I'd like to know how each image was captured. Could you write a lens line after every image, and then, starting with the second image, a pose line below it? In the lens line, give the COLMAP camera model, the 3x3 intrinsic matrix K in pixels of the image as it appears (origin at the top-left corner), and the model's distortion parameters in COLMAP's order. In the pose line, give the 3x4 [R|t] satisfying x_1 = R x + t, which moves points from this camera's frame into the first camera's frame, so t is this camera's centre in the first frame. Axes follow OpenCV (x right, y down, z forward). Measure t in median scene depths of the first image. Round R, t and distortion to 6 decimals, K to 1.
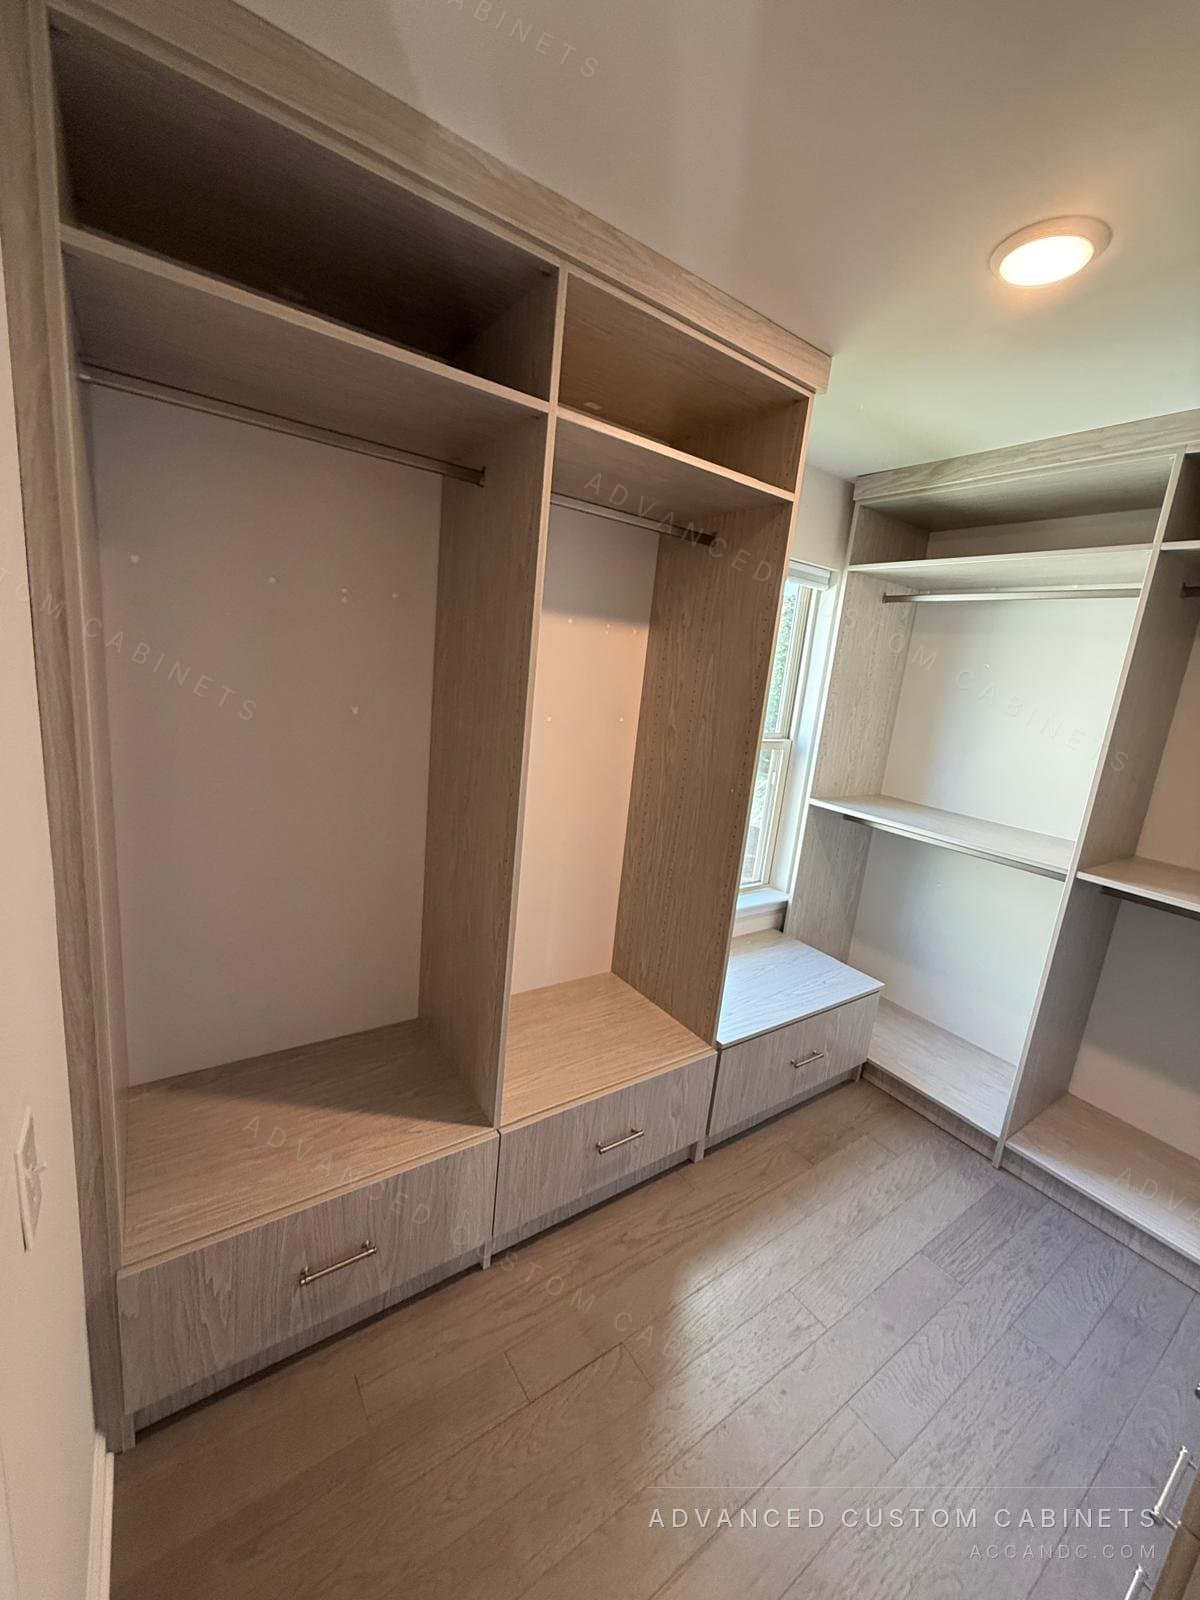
lens RADIAL K [[639.5, 0, 603.7], [0, 639.5, 800.1], [0, 0, 1]] dist [-0.000592, -0.000054]
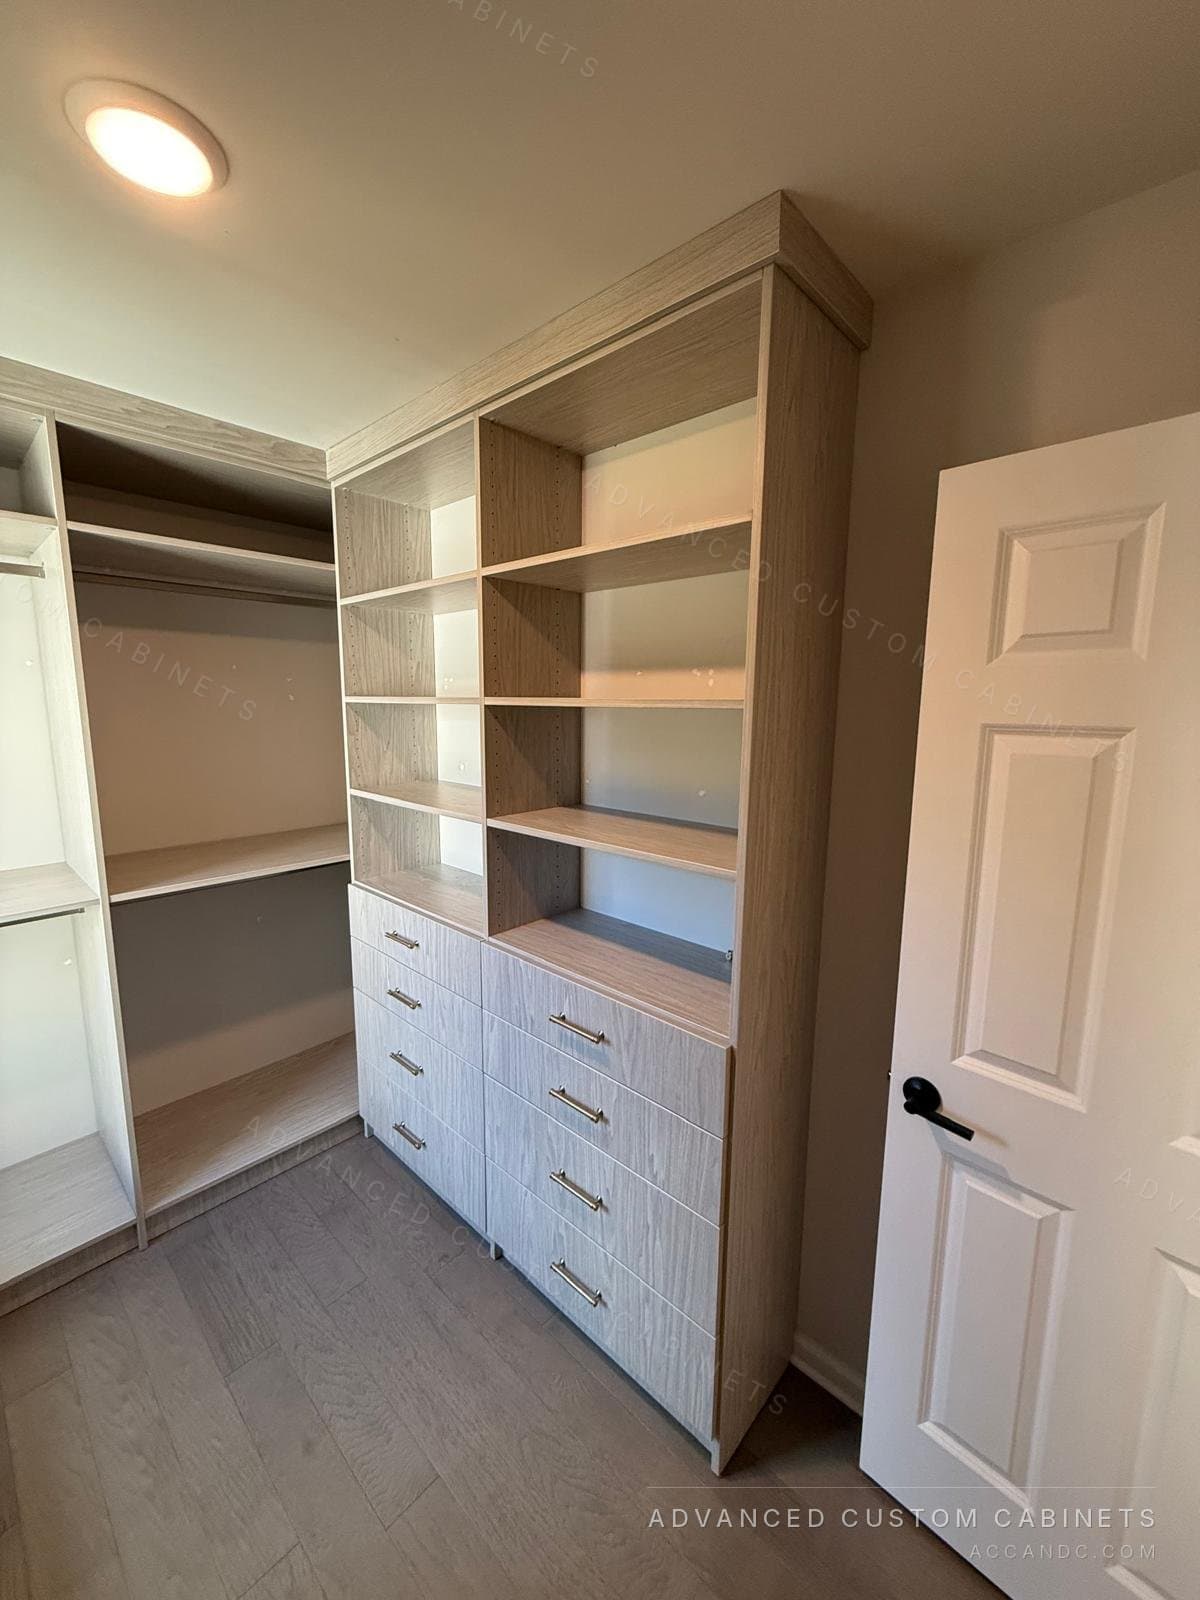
lens RADIAL K [[639.5, 0, 602.2], [0, 639.5, 793.8], [0, 0, 1]] dist [-0.000592, -0.000054]
pose [[-0.205805, -0.246936, 0.946925, -0.192948], [0.172673, 0.943293, 0.283518, -0.152359], [-0.963239, 0.221858, -0.151495, 0.455730]]
